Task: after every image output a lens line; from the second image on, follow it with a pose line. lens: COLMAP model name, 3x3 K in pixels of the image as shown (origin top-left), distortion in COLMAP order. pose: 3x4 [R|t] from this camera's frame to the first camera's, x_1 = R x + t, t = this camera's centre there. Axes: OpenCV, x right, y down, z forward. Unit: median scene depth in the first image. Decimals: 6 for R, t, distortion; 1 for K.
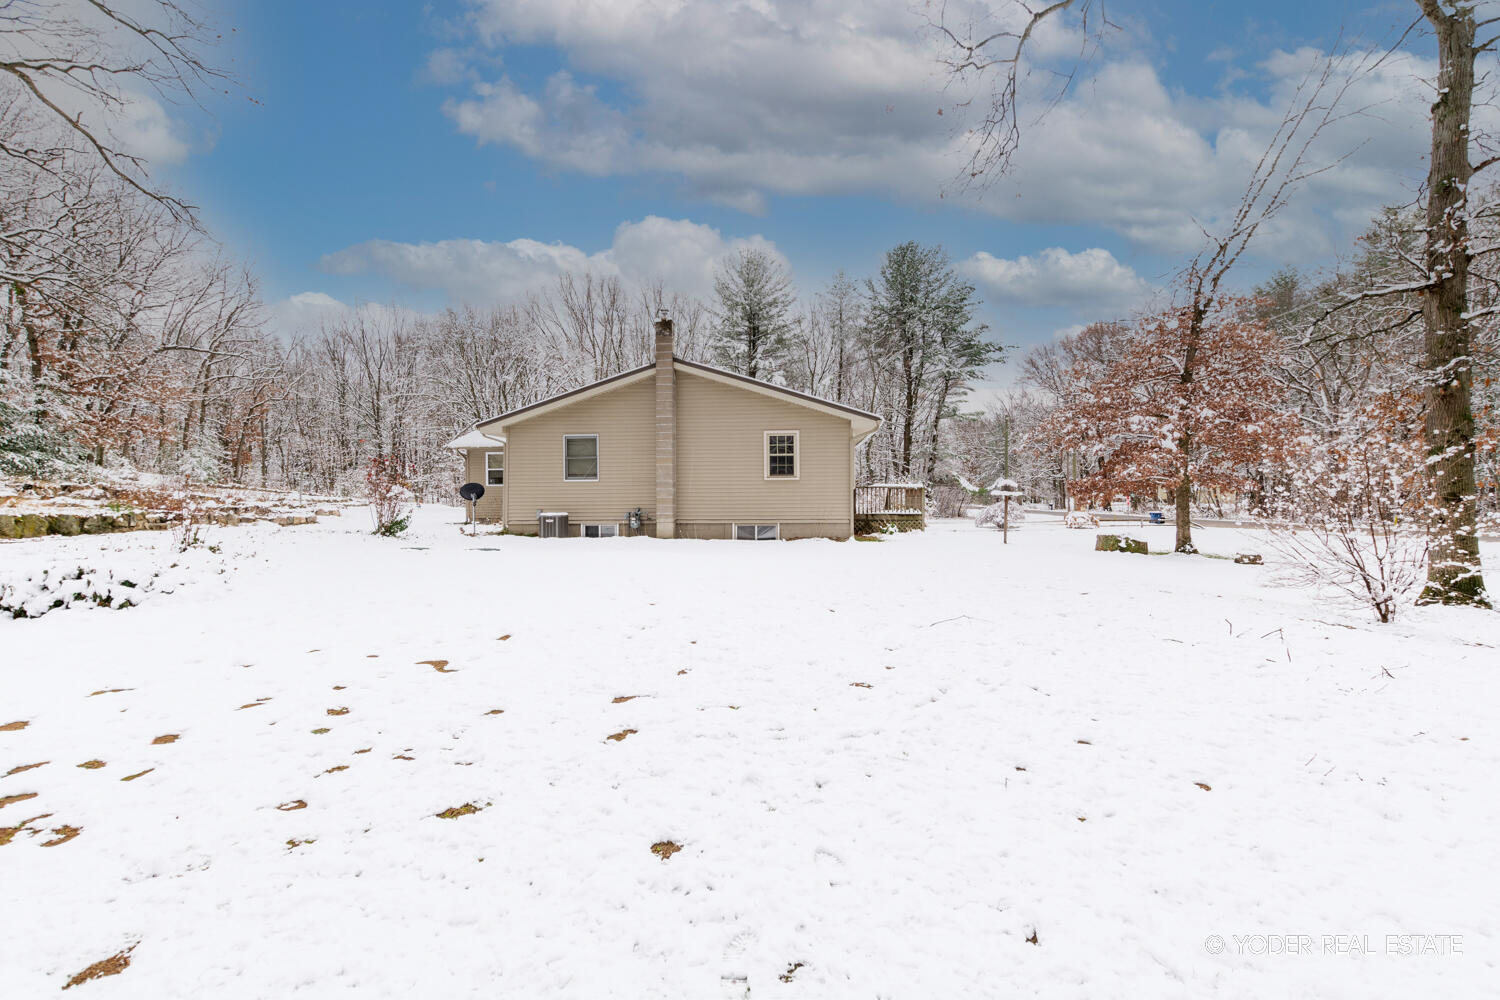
lens RADIAL K [[644.8, 0, 750.6], [0, 644.8, 498.7], [0, 0, 1]] dist [0.007807, -0.004039]
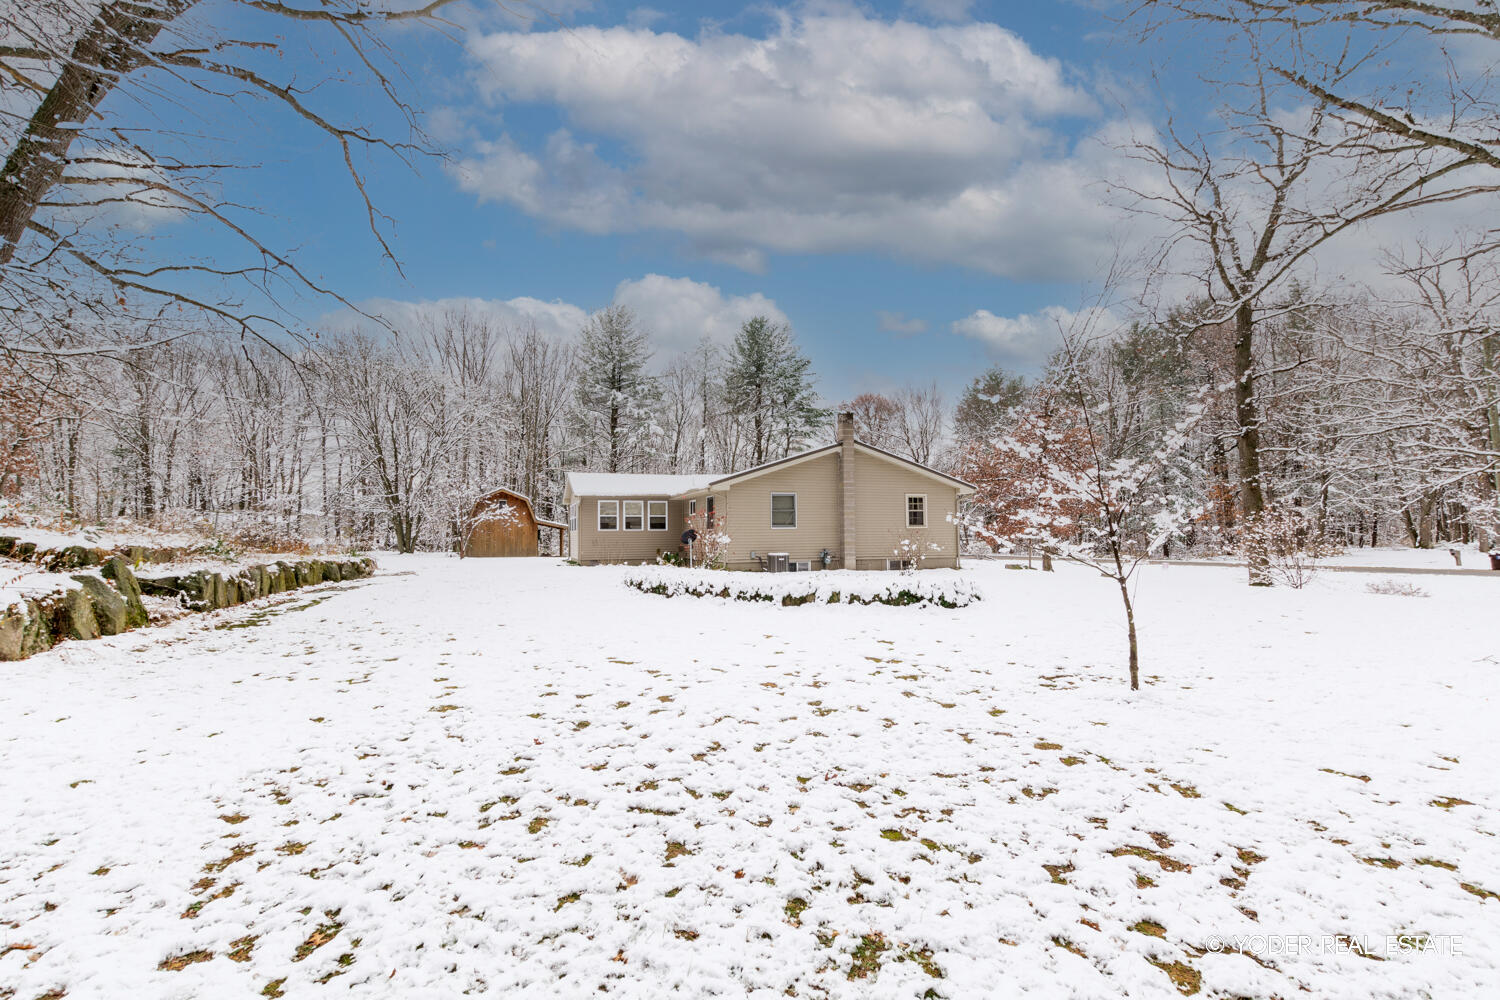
lens RADIAL K [[644.8, 0, 748.9], [0, 644.8, 502.9], [0, 0, 1]] dist [0.007807, -0.004039]
pose [[0.923294, 0.017535, 0.383694, -0.833431], [0.003288, 0.998560, -0.053547, -0.009360], [-0.384081, 0.050701, 0.921906, -0.178722]]
